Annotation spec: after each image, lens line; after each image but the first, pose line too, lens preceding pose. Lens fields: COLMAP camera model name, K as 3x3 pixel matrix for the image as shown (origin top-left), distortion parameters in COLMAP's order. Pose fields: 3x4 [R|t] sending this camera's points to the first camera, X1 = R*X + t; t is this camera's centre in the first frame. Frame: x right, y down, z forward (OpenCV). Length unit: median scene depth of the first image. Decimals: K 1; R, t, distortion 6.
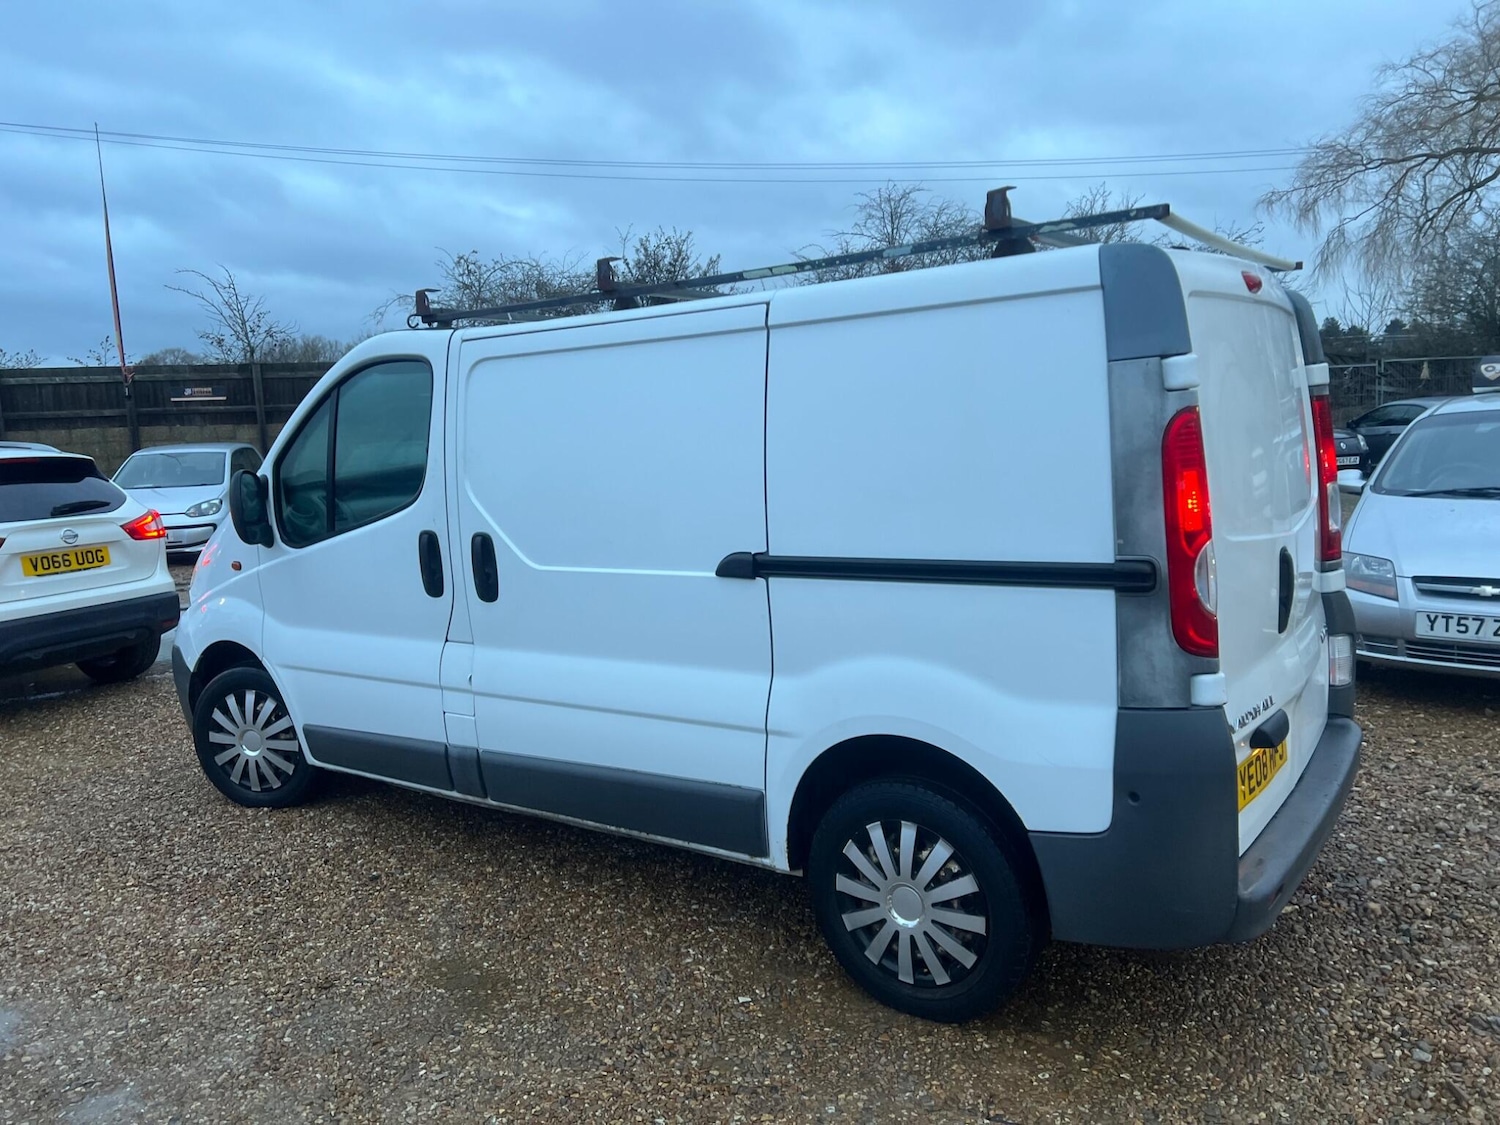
lens RADIAL K [[1130.7, 0, 754.0], [0, 1130.7, 535.8], [0, 0, 1]] dist [0.073346, -0.080606]
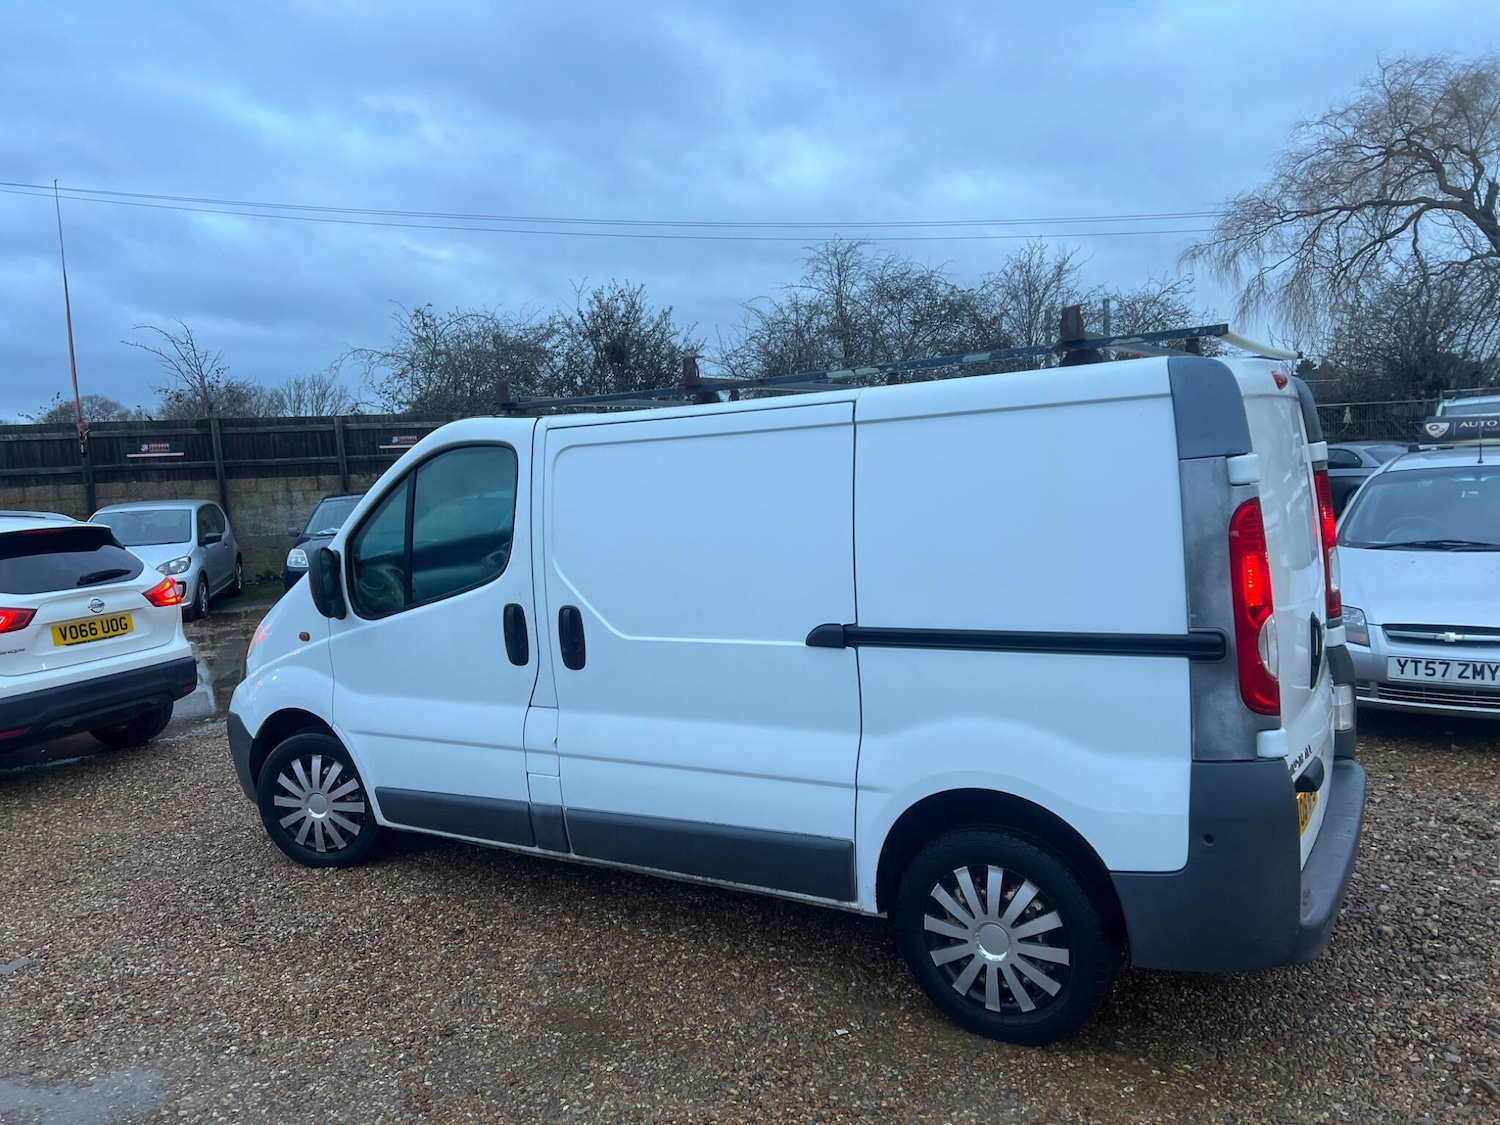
lens RADIAL K [[1125.5, 0, 750.7], [0, 1125.5, 555.3], [0, 0, 1]] dist [0.072369, -0.077951]
pose [[0.998535, -0.014511, 0.052132, -0.140255], [0.015564, 0.999682, -0.019852, -0.030827], [-0.051827, 0.020634, 0.998443, -0.093495]]
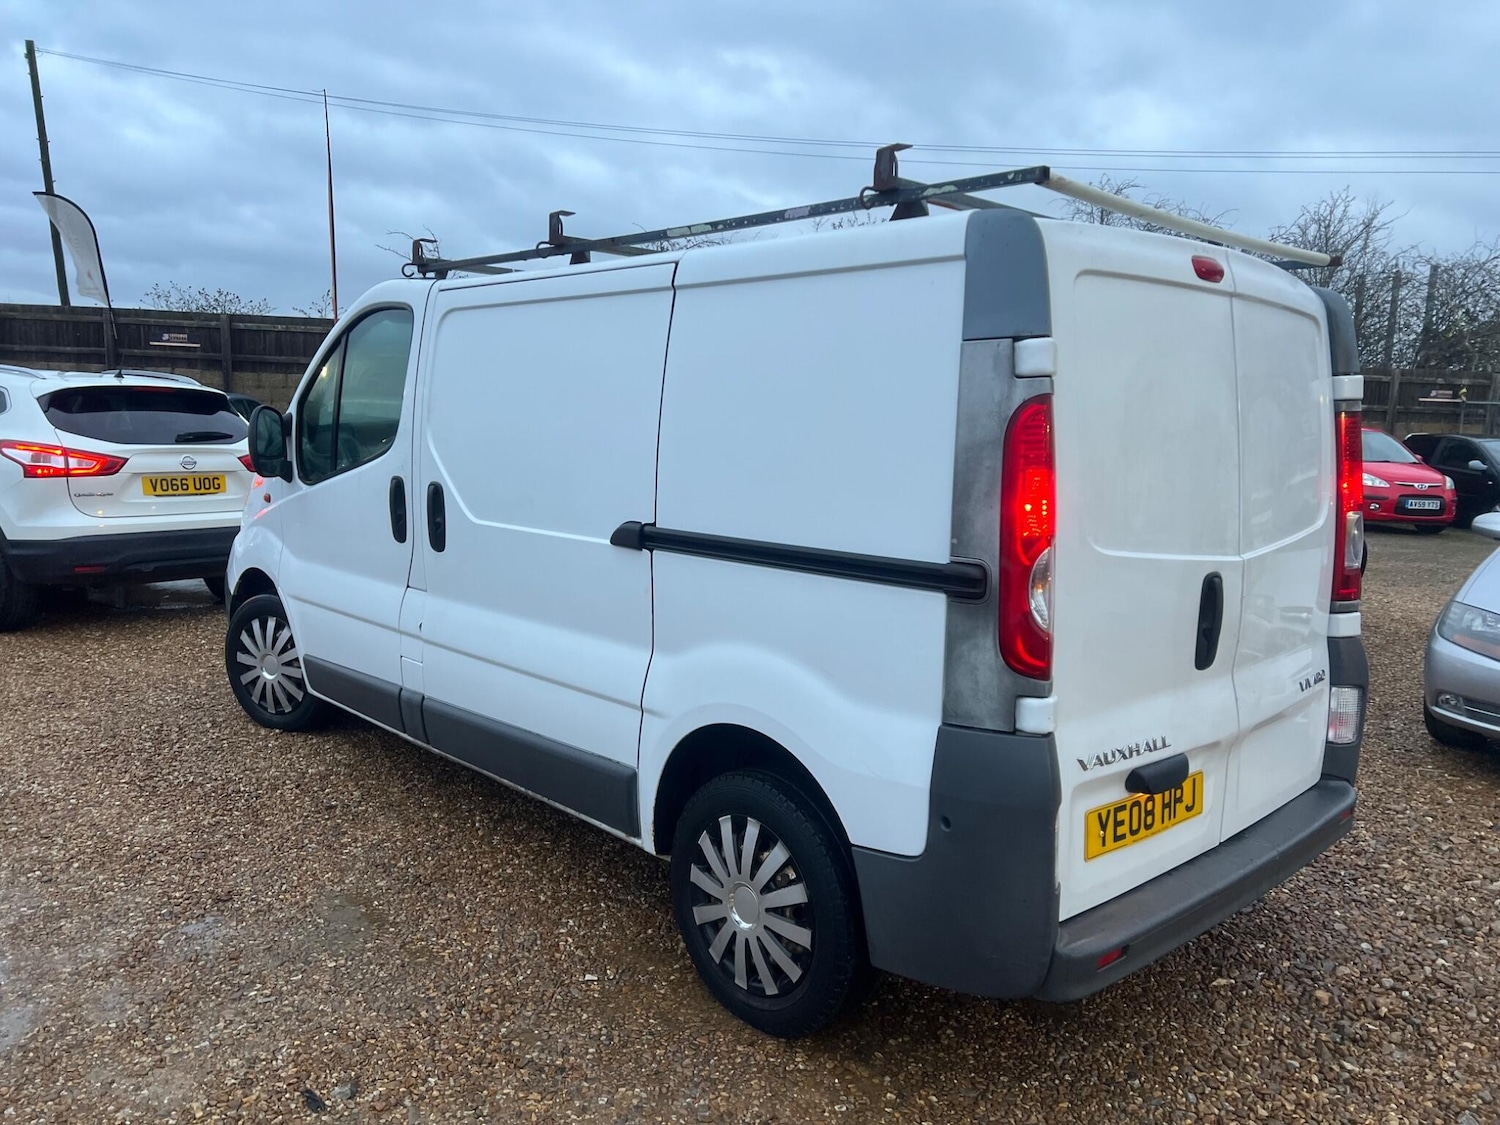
lens RADIAL K [[1130.3, 0, 744.1], [0, 1130.3, 547.9], [0, 0, 1]] dist [0.073161, -0.080185]
pose [[0.978840, 0.099661, -0.178719, 0.245682], [-0.096362, 0.994978, 0.027072, 0.001793], [0.180519, -0.009278, 0.983528, 0.065229]]
